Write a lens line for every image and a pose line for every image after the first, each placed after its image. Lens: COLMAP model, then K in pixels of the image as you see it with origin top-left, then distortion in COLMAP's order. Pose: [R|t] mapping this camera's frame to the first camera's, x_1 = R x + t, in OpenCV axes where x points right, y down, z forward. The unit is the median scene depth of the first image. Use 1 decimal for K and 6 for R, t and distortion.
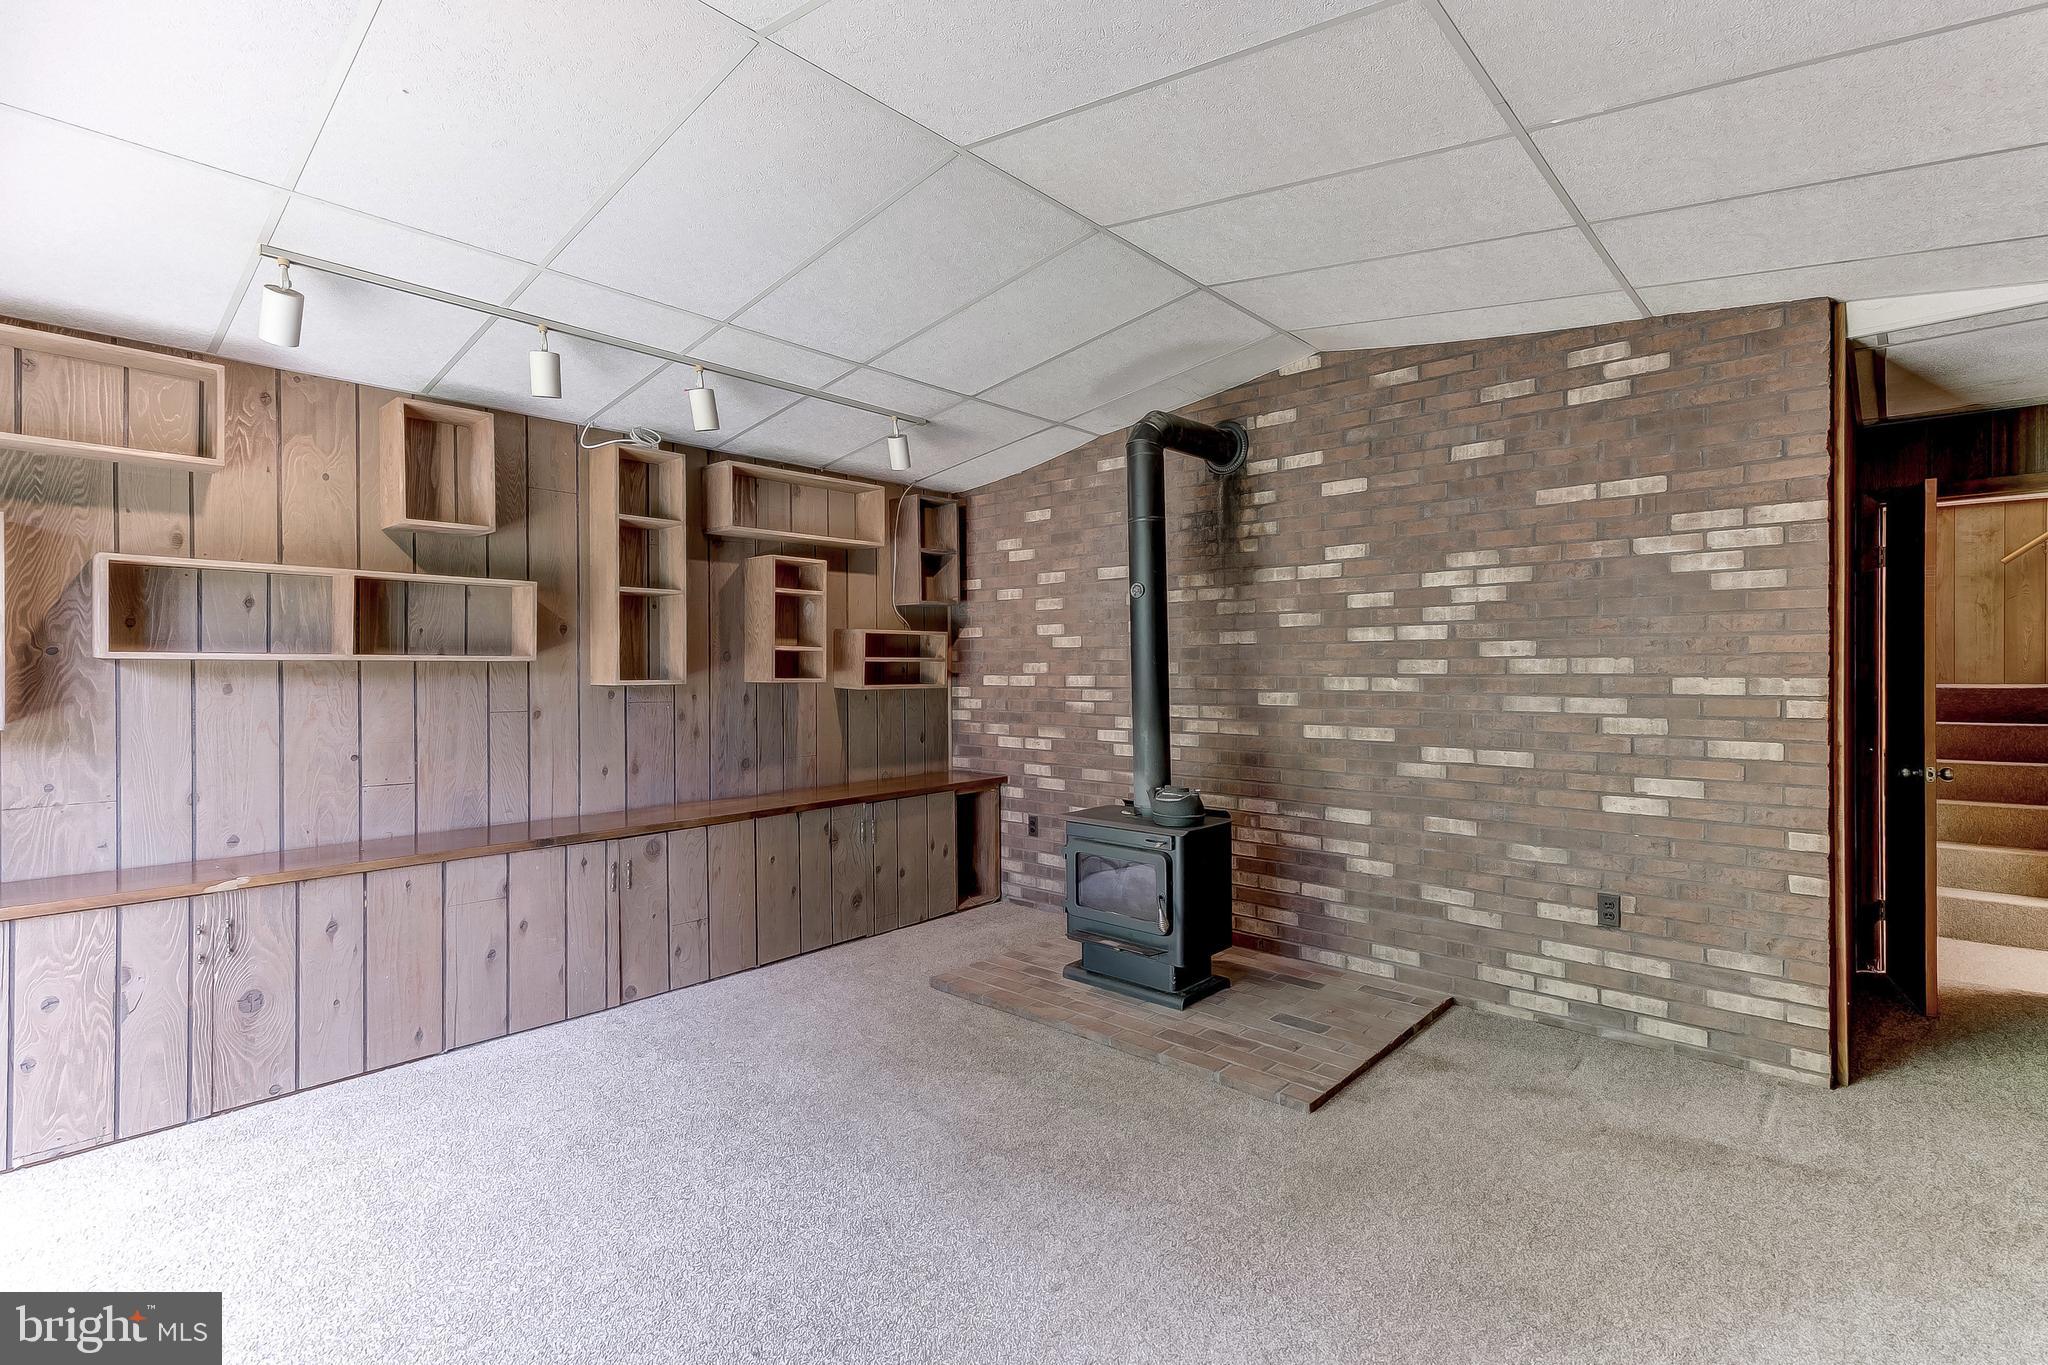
lens RADIAL K [[933.7, 0, 1024.2], [0, 933.7, 682.0], [0, 0, 1]] dist [0.010566, -0.001236]
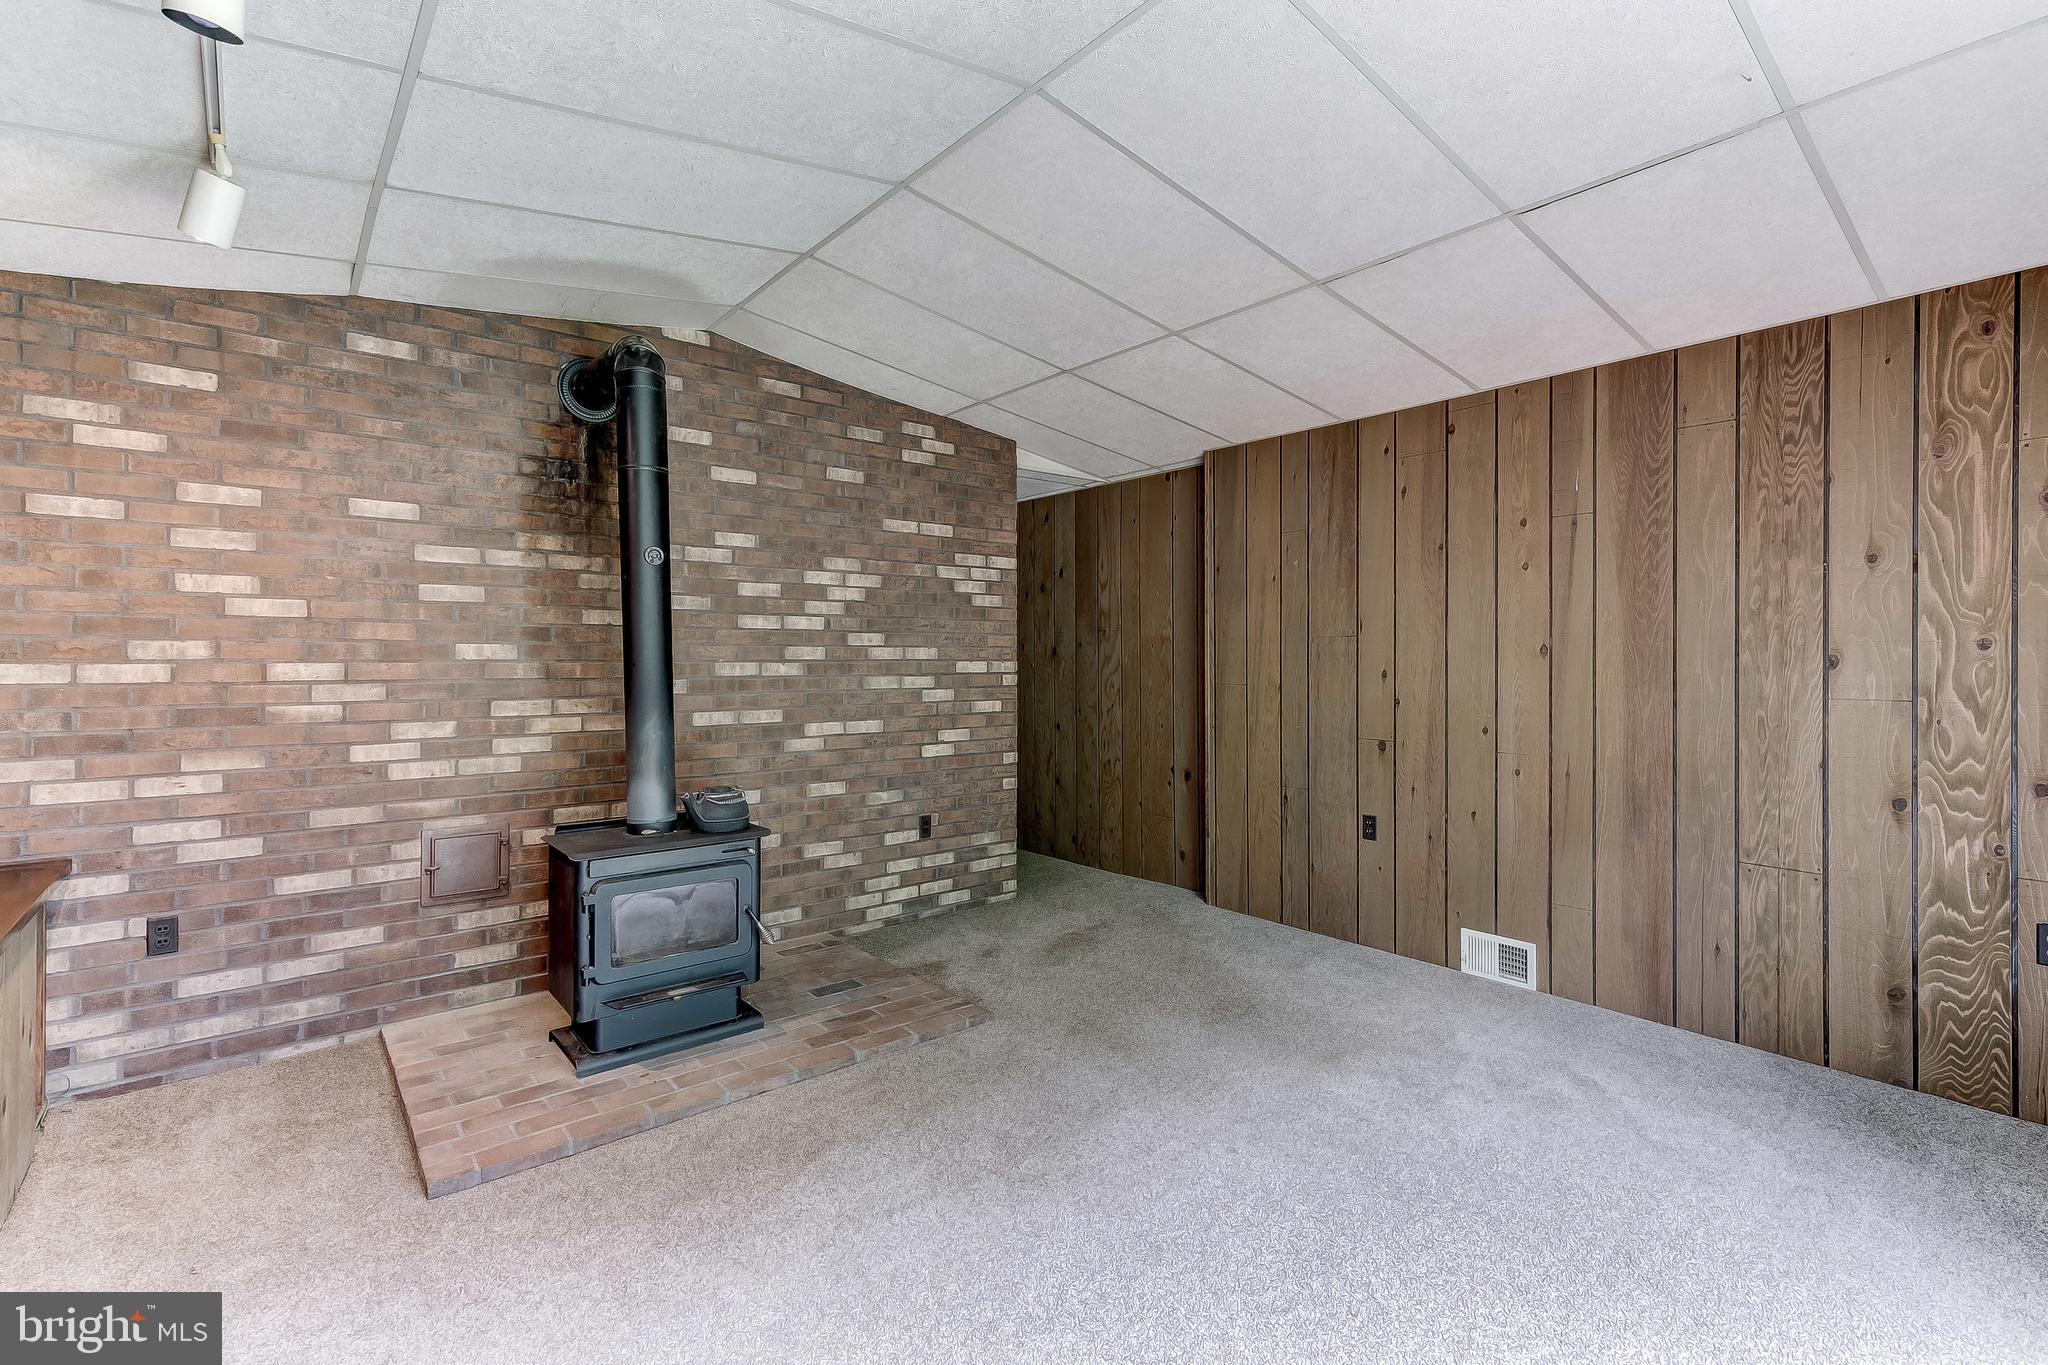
lens RADIAL K [[933.7, 0, 1016.5], [0, 933.7, 670.5], [0, 0, 1]] dist [0.010566, -0.001236]
pose [[0.139137, -0.010915, 0.990213, -0.635372], [0.011822, 0.999886, 0.009361, -0.002667], [-0.990203, 0.010404, 0.139250, 0.568164]]
